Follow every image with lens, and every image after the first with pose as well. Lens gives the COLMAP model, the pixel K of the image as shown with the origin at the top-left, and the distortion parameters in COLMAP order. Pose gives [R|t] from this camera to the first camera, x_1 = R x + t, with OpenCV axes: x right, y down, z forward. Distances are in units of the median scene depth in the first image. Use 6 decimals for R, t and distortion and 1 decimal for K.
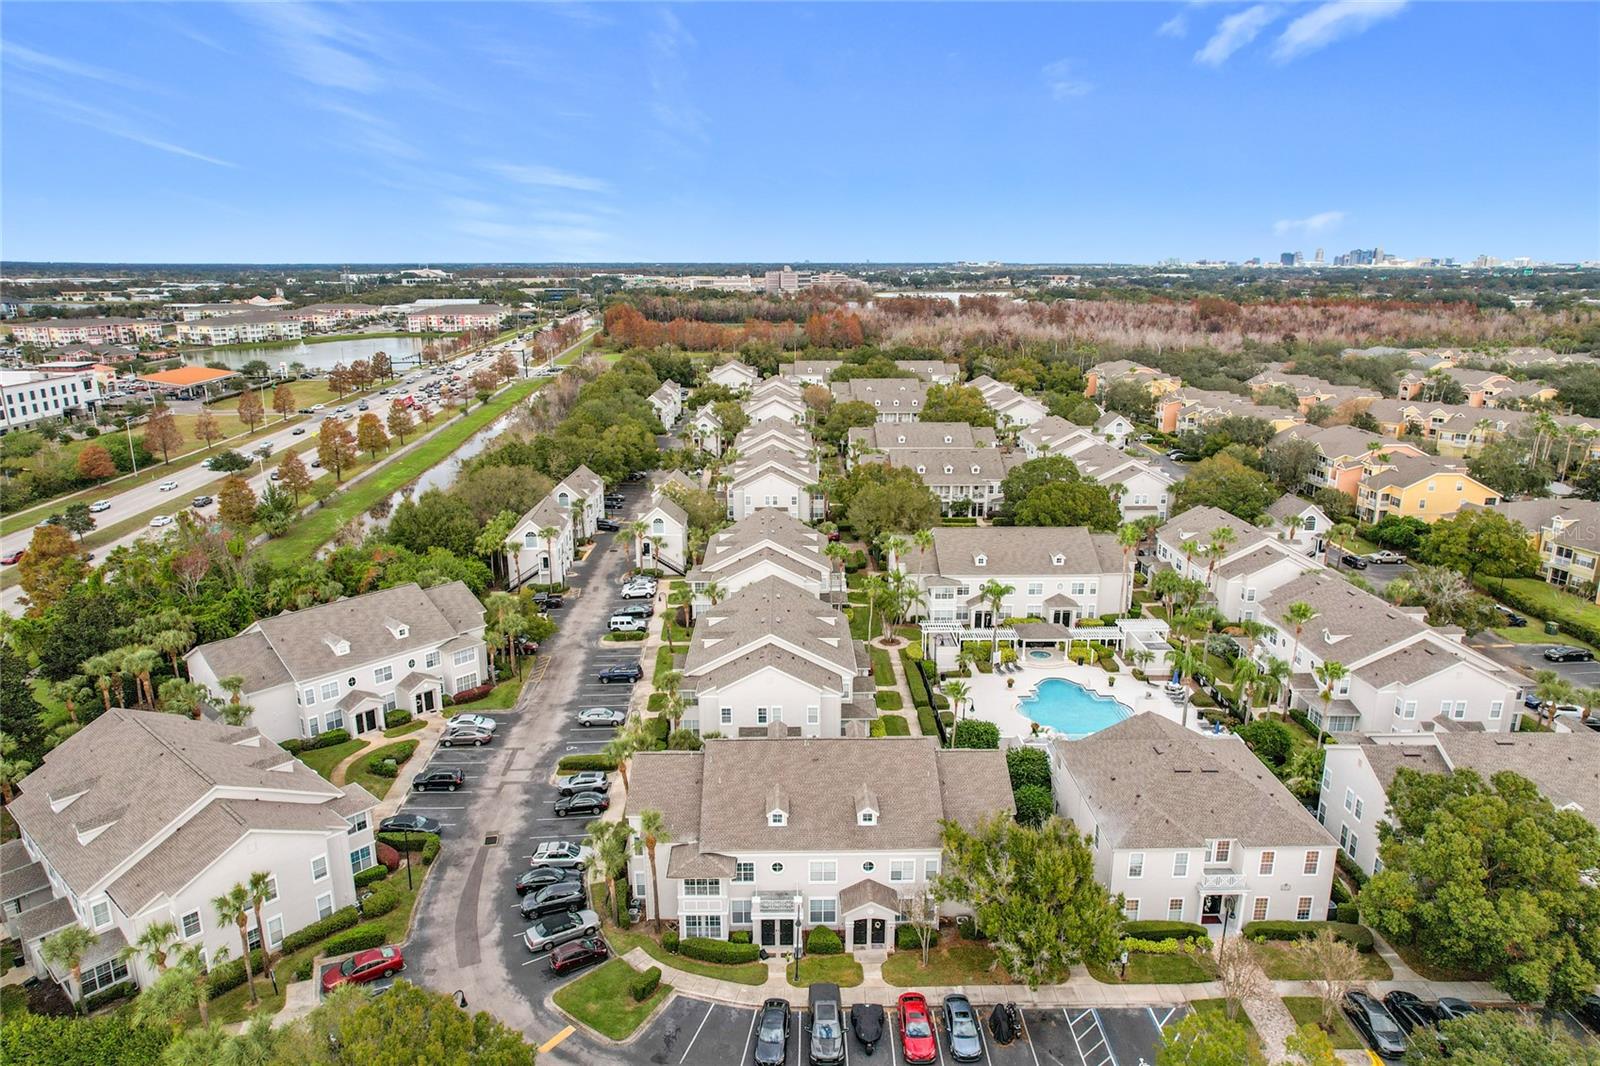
lens RADIAL K [[1009.6, 0, 805.9], [0, 1009.6, 541.8], [0, 0, 1]] dist [-0.030225, 0.052521]
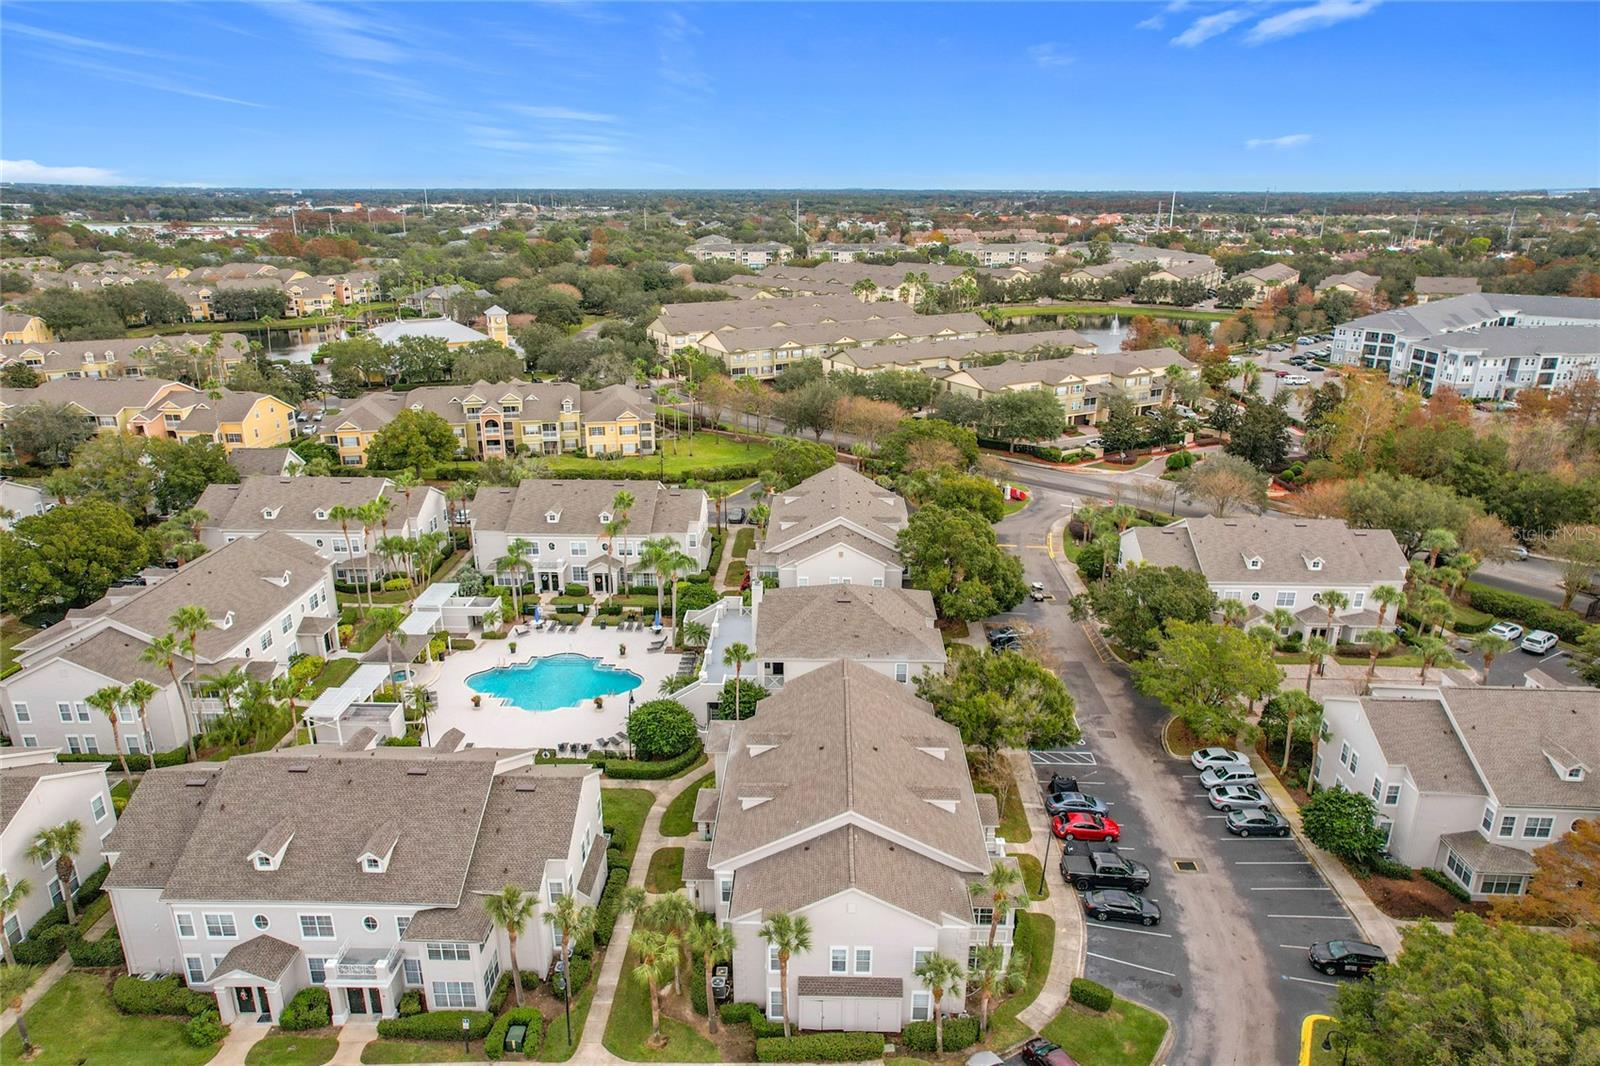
lens RADIAL K [[1009.6, 0, 798.8], [0, 1009.6, 540.0], [0, 0, 1]] dist [-0.030225, 0.052521]
pose [[0.050853, -0.330477, 0.942443, -0.324343], [0.264489, 0.914426, 0.306382, -0.102745], [-0.963047, 0.233686, 0.133909, 0.377027]]
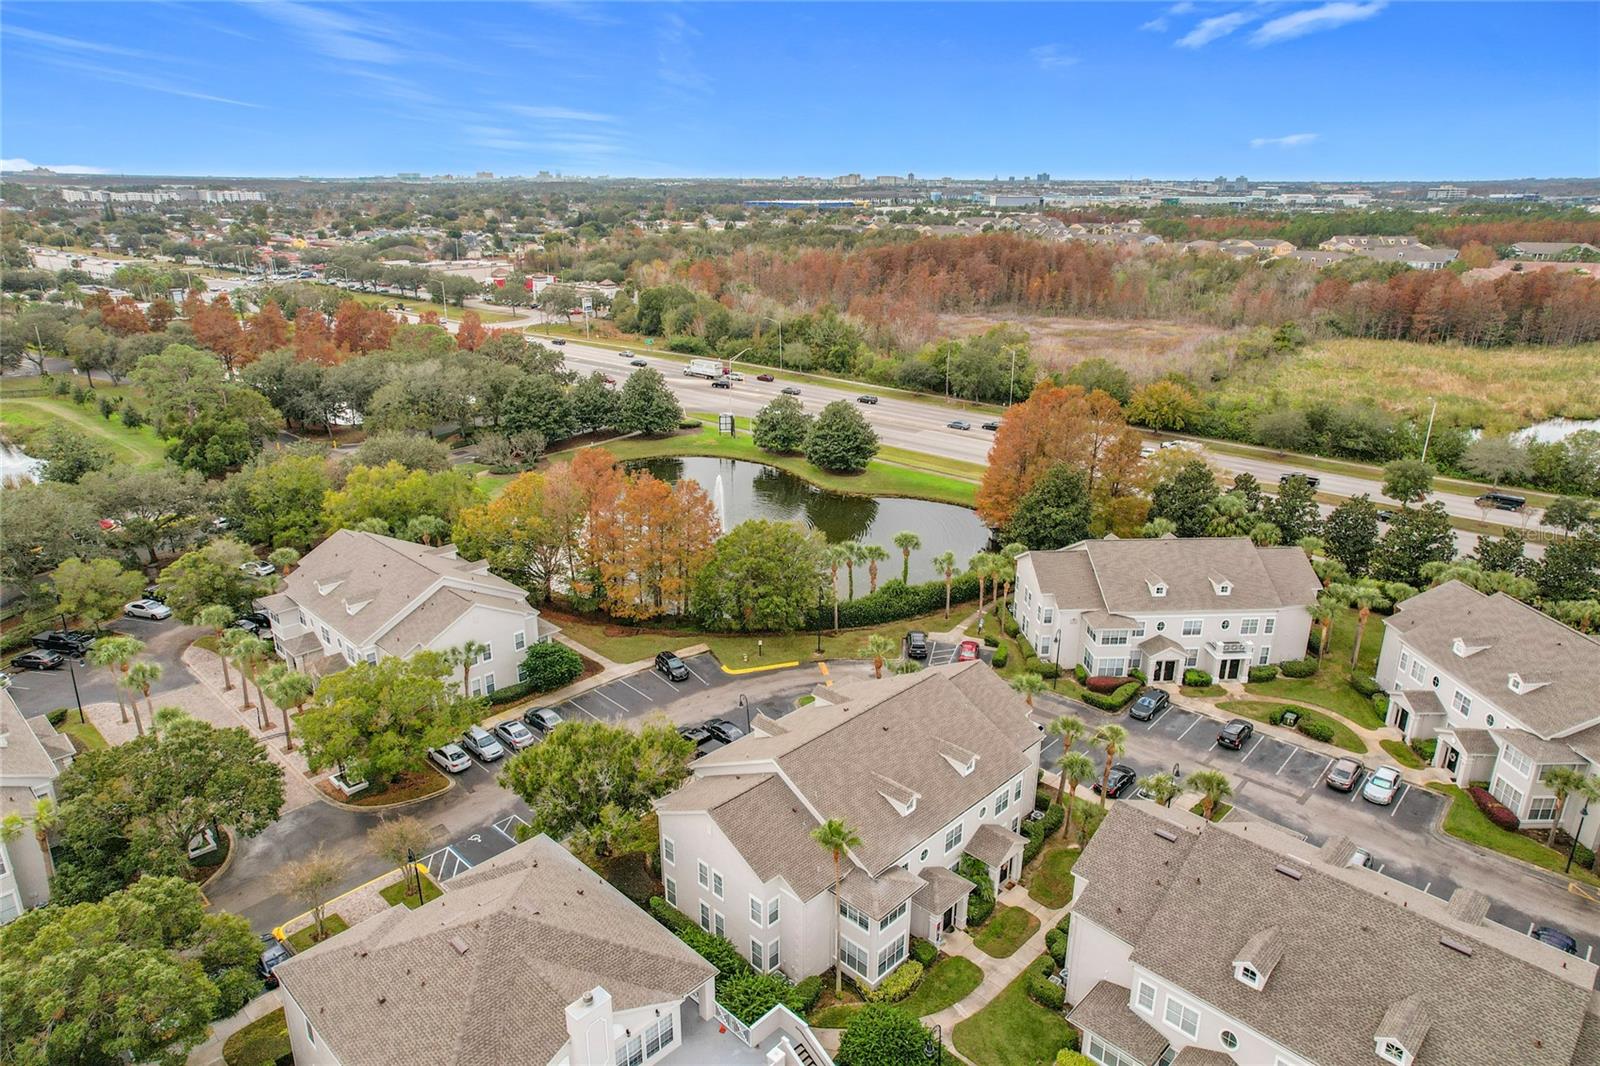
lens RADIAL K [[1009.6, 0, 798.0], [0, 1009.6, 535.5], [0, 0, 1]] dist [-0.030225, 0.052521]
pose [[-0.715253, 0.230023, -0.659926, 0.262962], [-0.190346, 0.844463, 0.500649, -0.162246], [0.672444, 0.483705, -0.560221, 0.593754]]
